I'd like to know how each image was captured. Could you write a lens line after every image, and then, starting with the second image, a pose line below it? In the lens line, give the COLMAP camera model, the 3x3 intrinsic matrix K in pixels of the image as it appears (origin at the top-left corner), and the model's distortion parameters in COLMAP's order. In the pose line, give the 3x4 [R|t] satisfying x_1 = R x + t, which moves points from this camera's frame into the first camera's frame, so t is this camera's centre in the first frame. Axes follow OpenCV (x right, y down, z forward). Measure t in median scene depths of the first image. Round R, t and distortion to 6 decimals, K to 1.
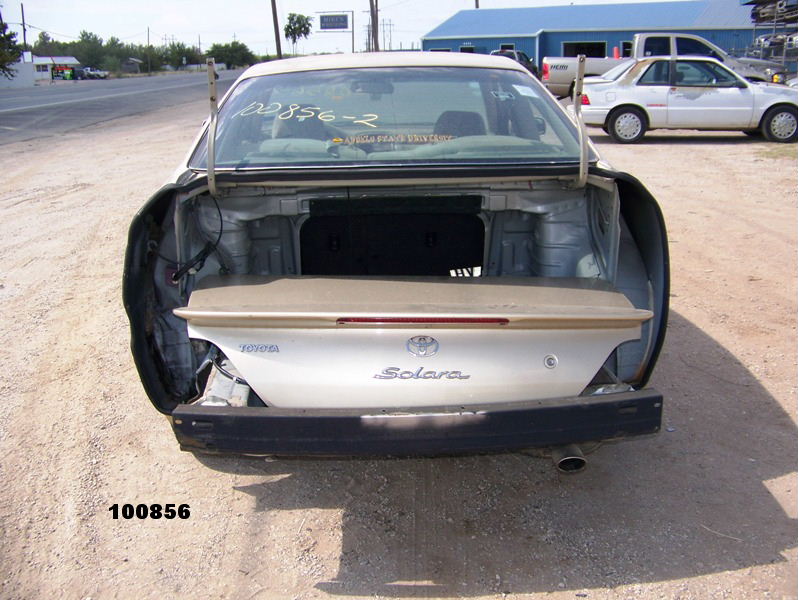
lens RADIAL K [[827.1, 0, 399.0], [0, 827.1, 300.0], [0, 0, 1]] dist [-0.115044, 0.037039]
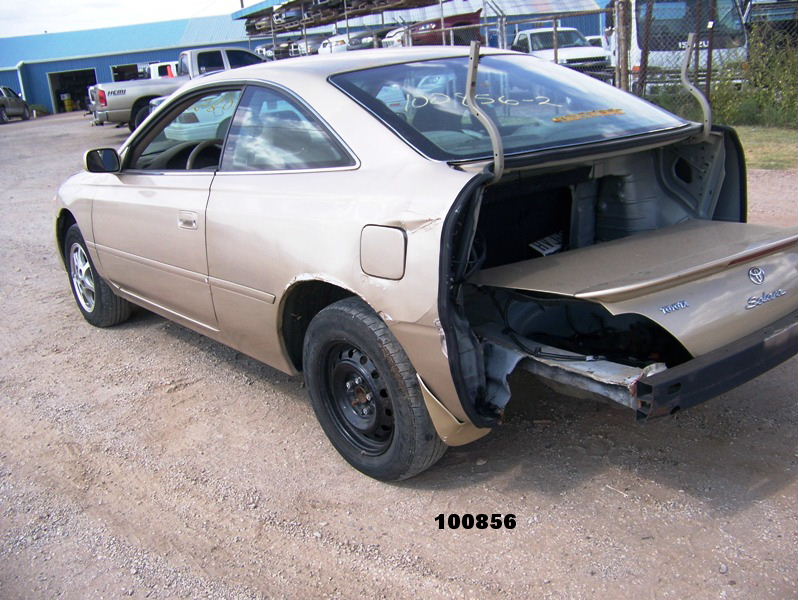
lens RADIAL K [[827.1, 0, 399.0], [0, 827.1, 300.0], [0, 0, 1]] dist [-0.115044, 0.037039]
pose [[0.808609, -0.212656, 0.548570, -0.116030], [0.227288, 0.972916, 0.042127, -0.008442], [-0.542672, 0.090619, 0.835042, 0.036427]]
